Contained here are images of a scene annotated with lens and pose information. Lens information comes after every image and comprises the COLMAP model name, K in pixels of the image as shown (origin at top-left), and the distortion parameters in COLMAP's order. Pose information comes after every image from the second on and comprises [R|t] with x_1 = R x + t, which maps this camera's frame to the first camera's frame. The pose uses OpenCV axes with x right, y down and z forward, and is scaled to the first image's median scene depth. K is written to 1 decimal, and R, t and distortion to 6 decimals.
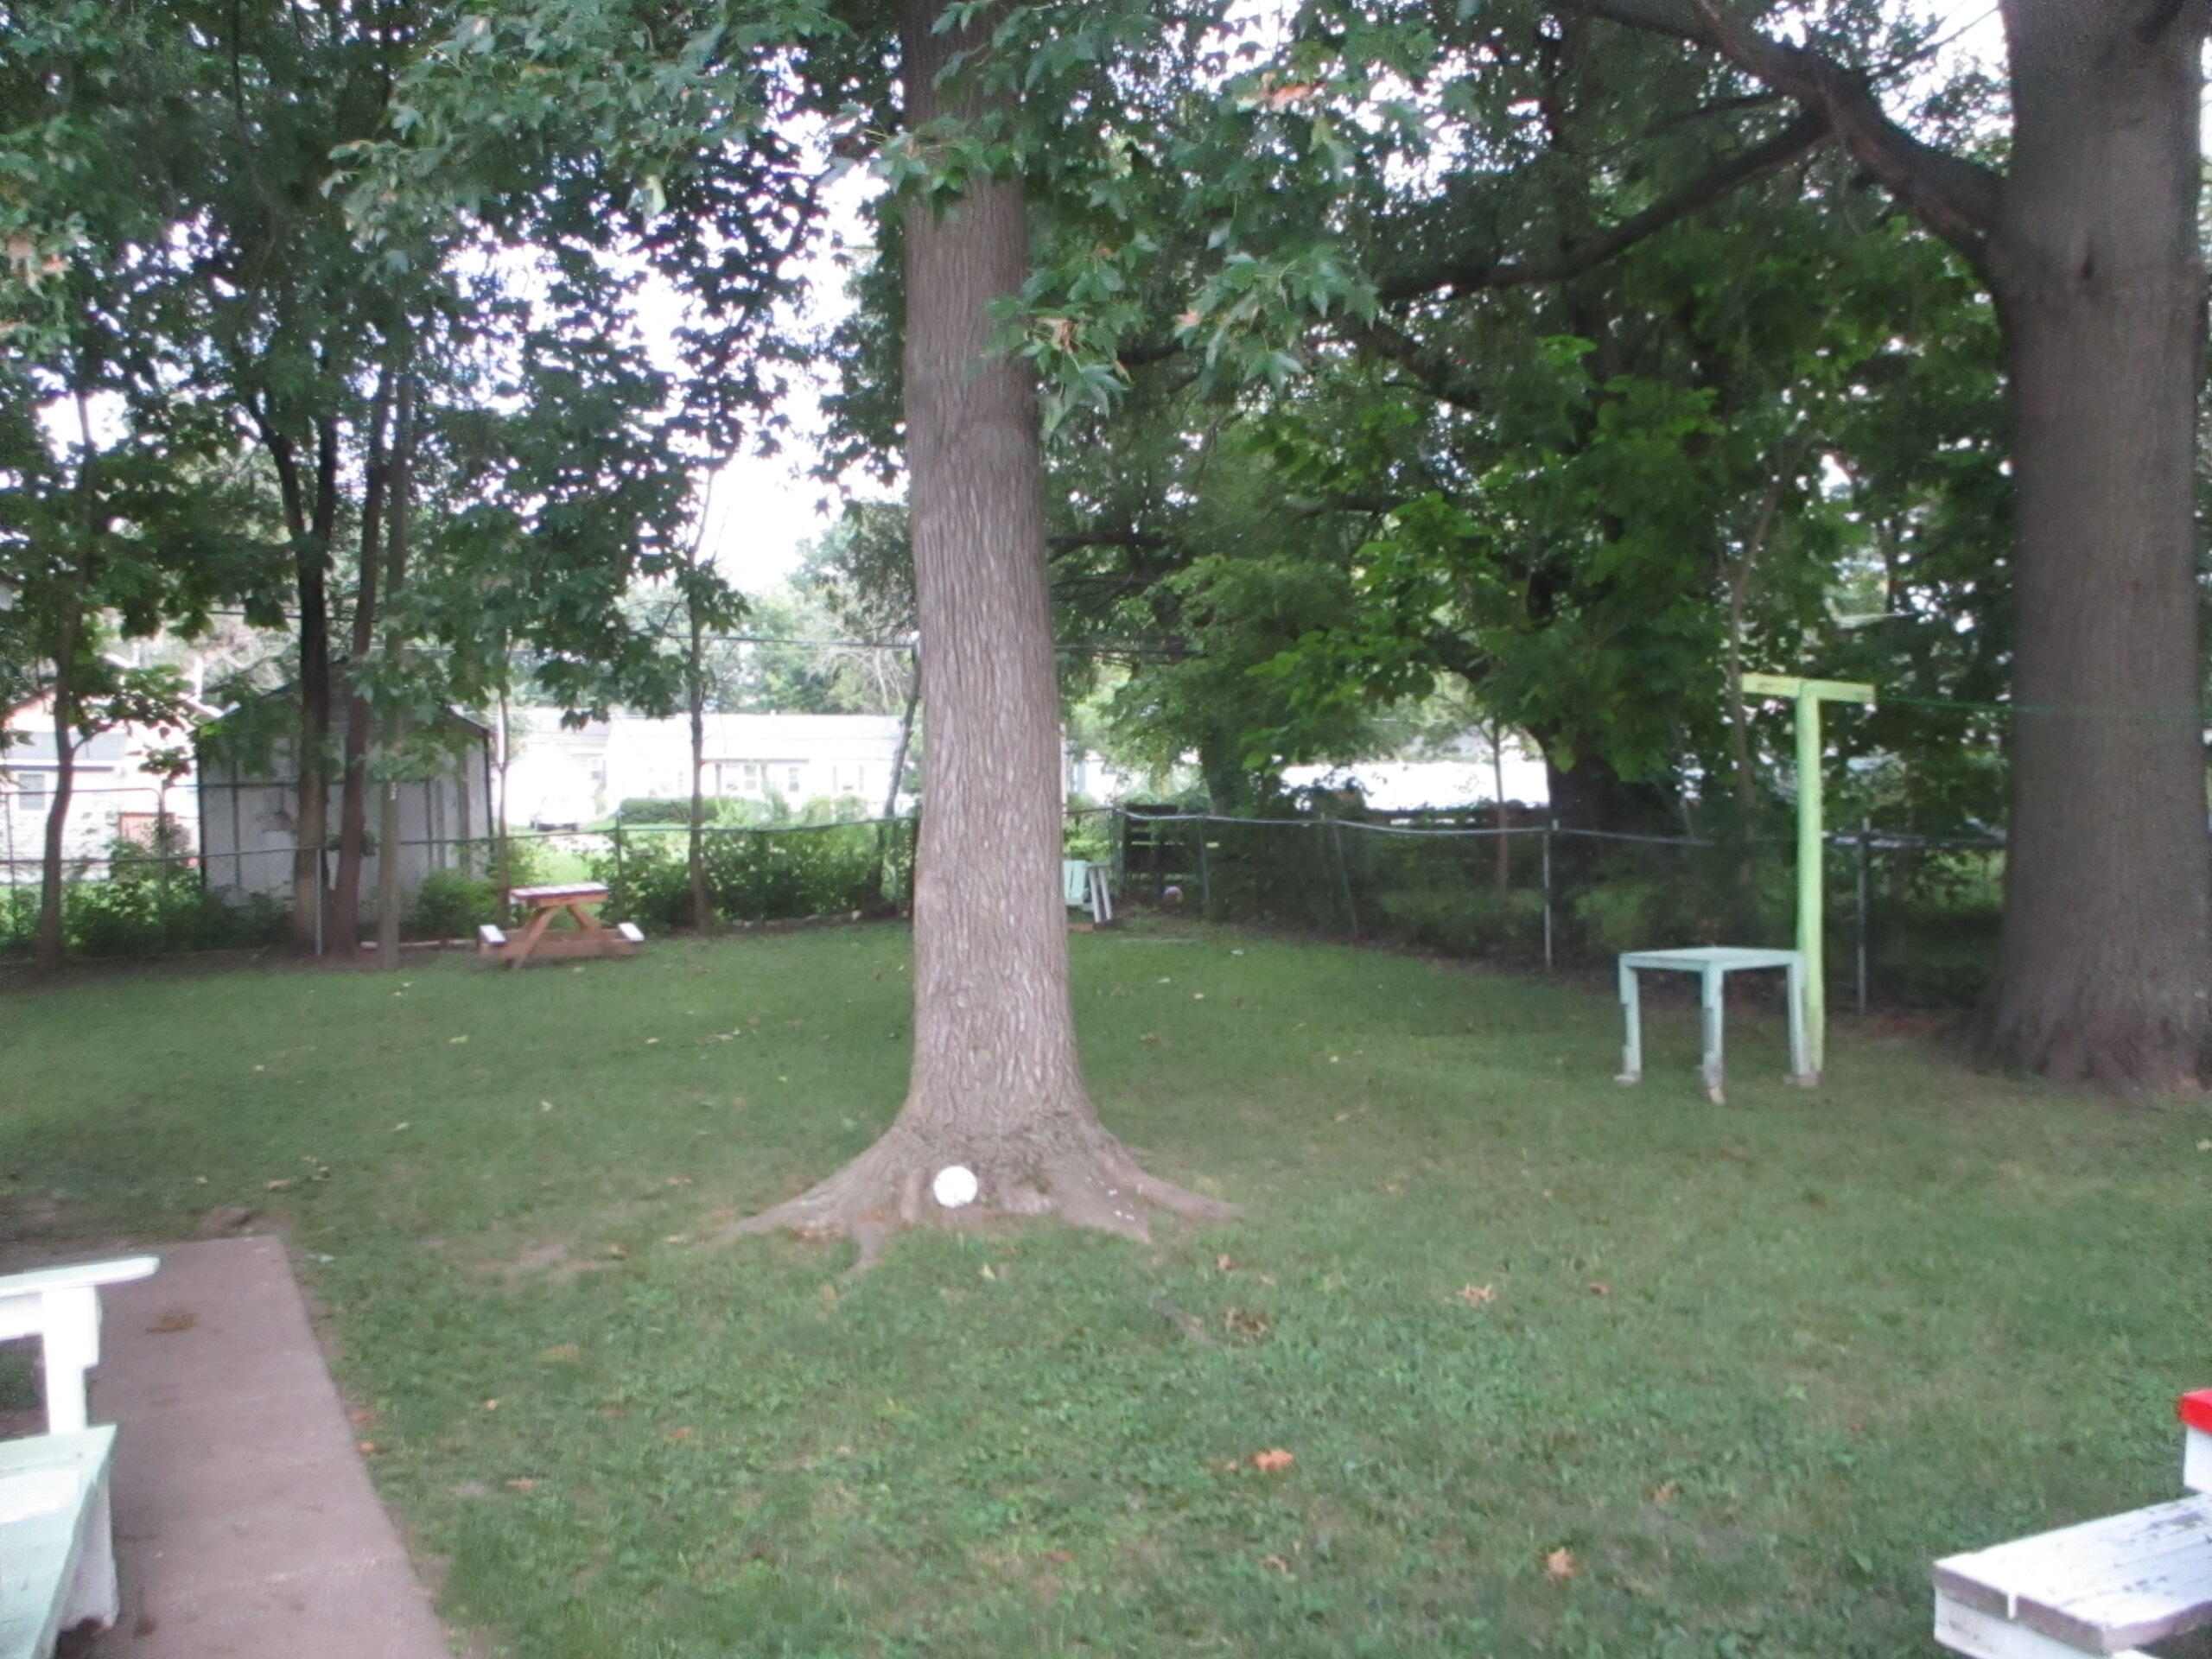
lens RADIAL K [[1862.2, 0, 1112.1], [0, 1862.2, 833.4], [0, 0, 1]] dist [-0.027964, 0.013702]
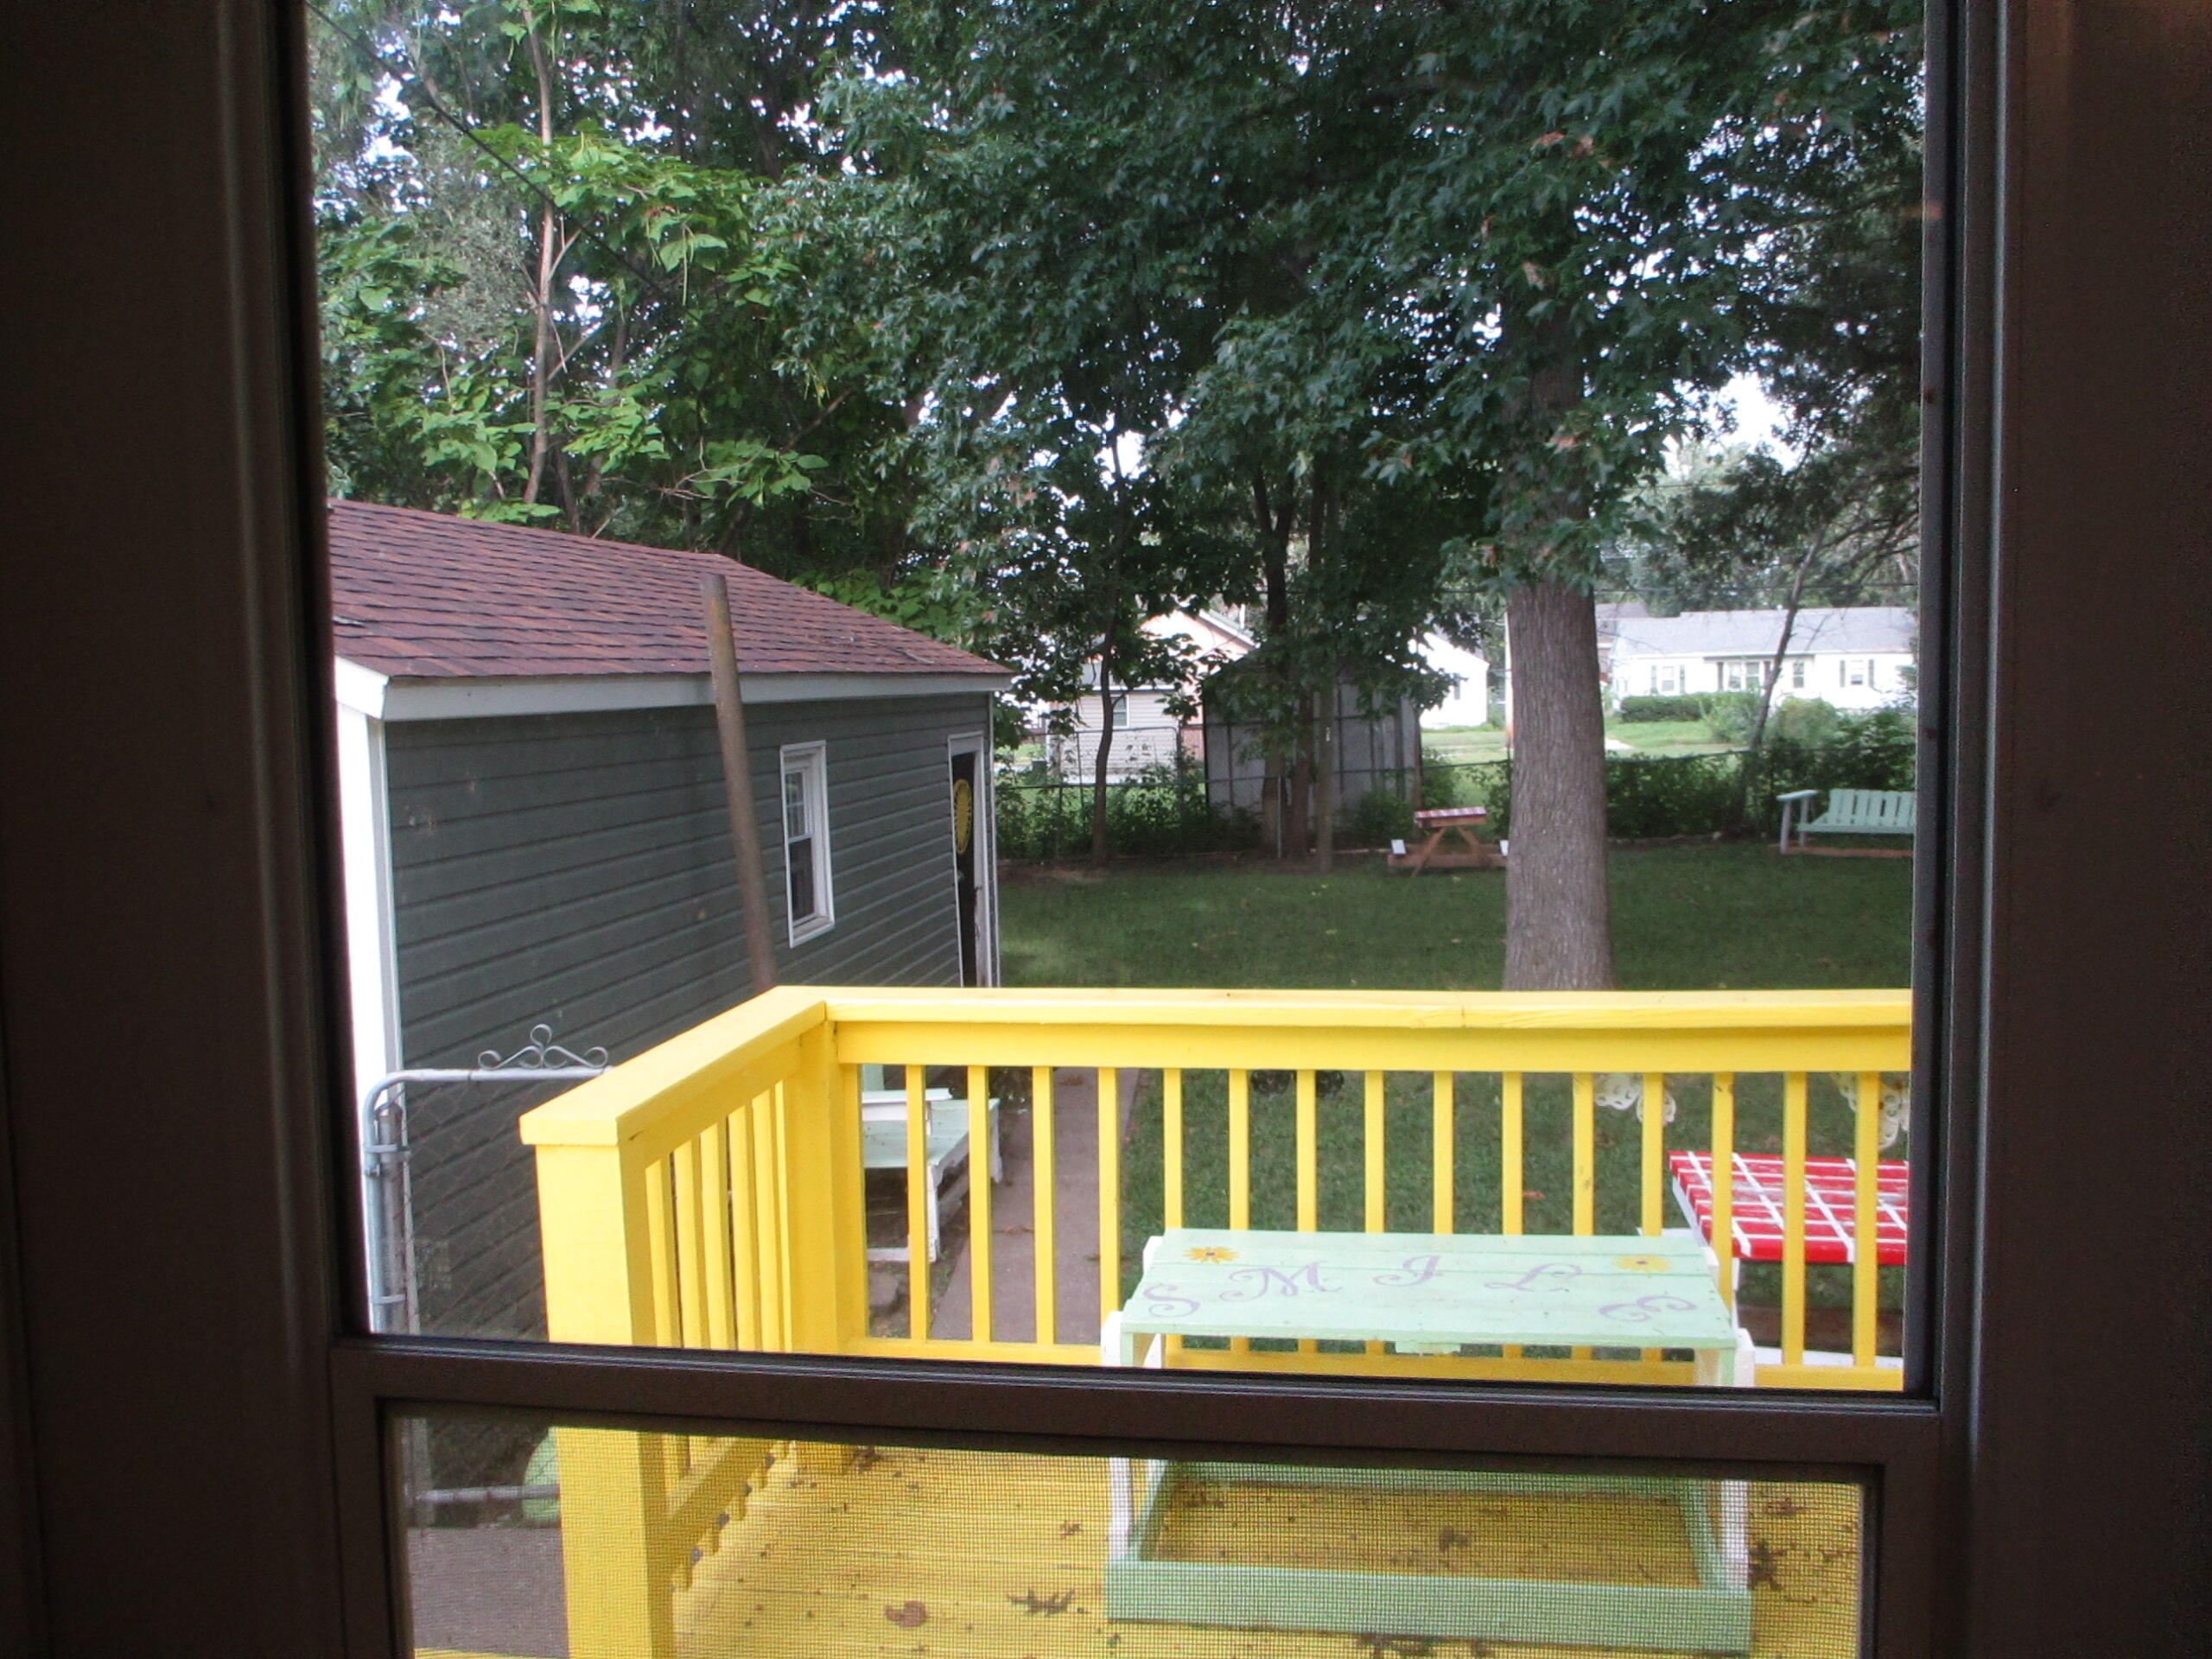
lens RADIAL K [[1862.2, 0, 1112.1], [0, 1862.2, 833.4], [0, 0, 1]] dist [-0.027964, 0.013702]
pose [[0.853517, 0.024388, -0.520493, 0.139856], [0.007860, 0.998188, 0.059659, -0.028381], [0.521005, -0.055011, 0.851779, -0.161678]]
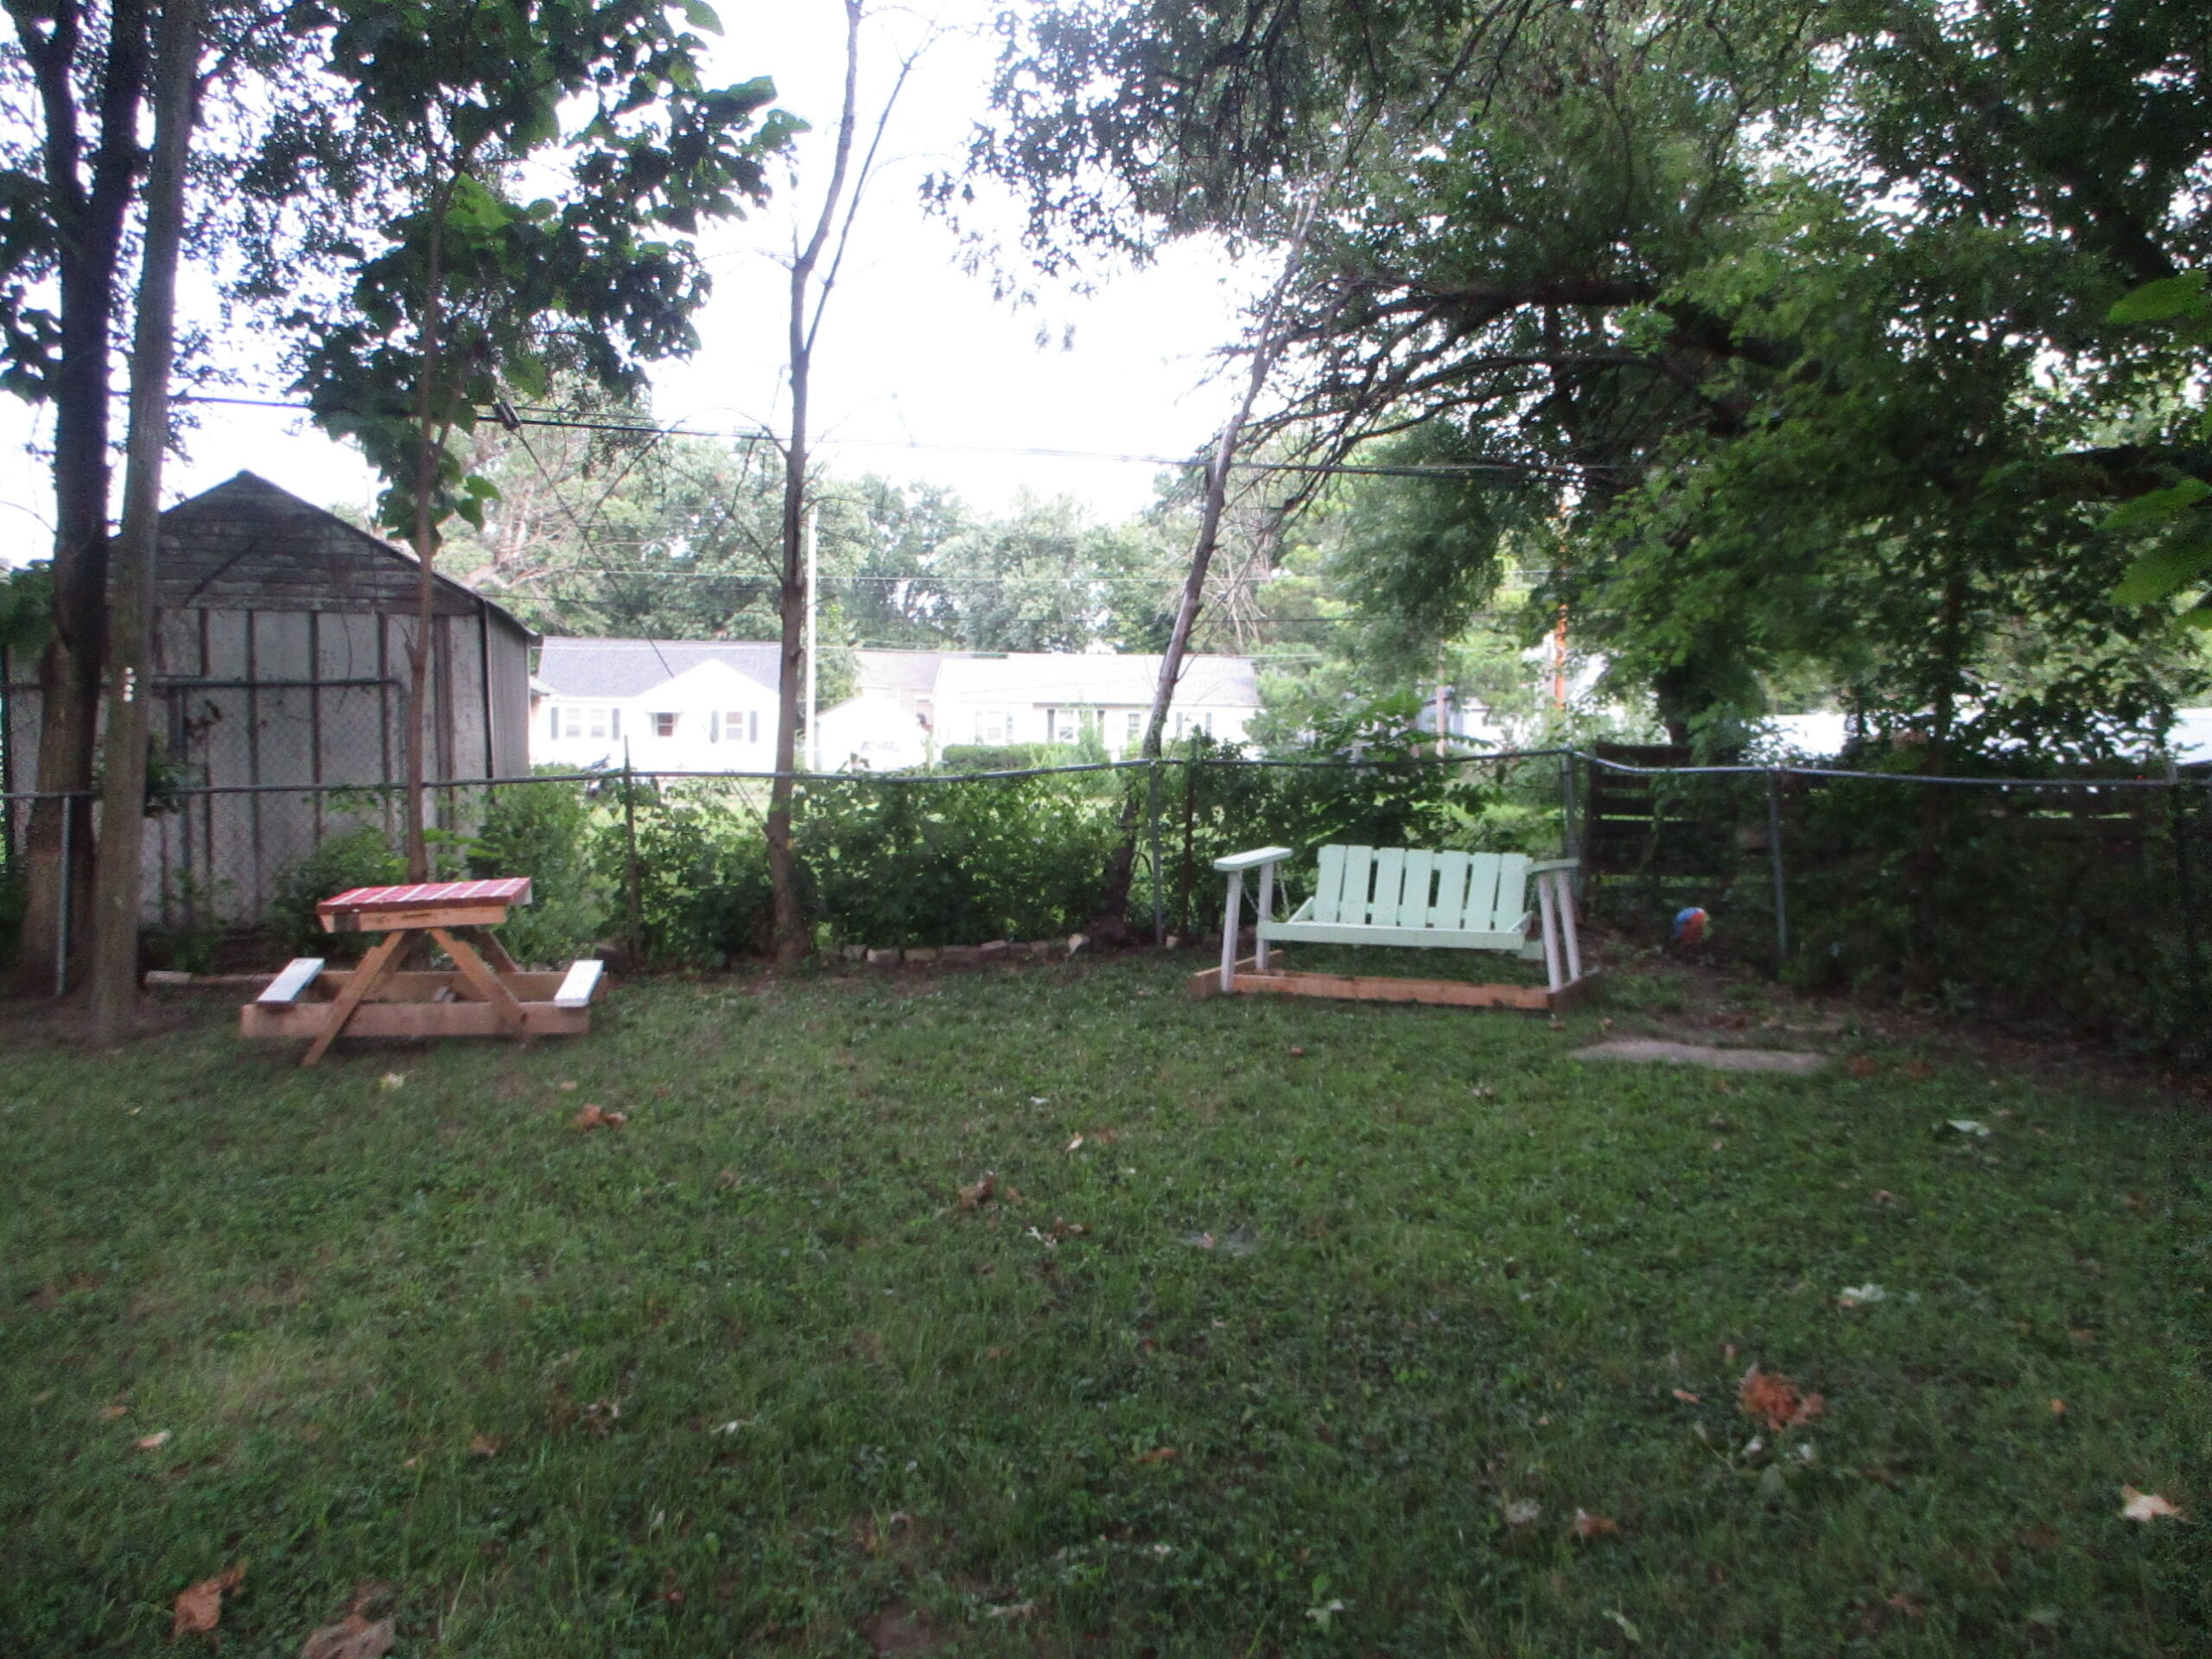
lens RADIAL K [[1862.2, 0, 1112.1], [0, 1862.2, 833.4], [0, 0, 1]] dist [-0.027964, 0.013702]
pose [[0.980748, 0.023296, -0.193881, -0.026086], [-0.018739, 0.999504, 0.025303, -0.000749], [0.194374, -0.021183, 0.980699, 0.489850]]
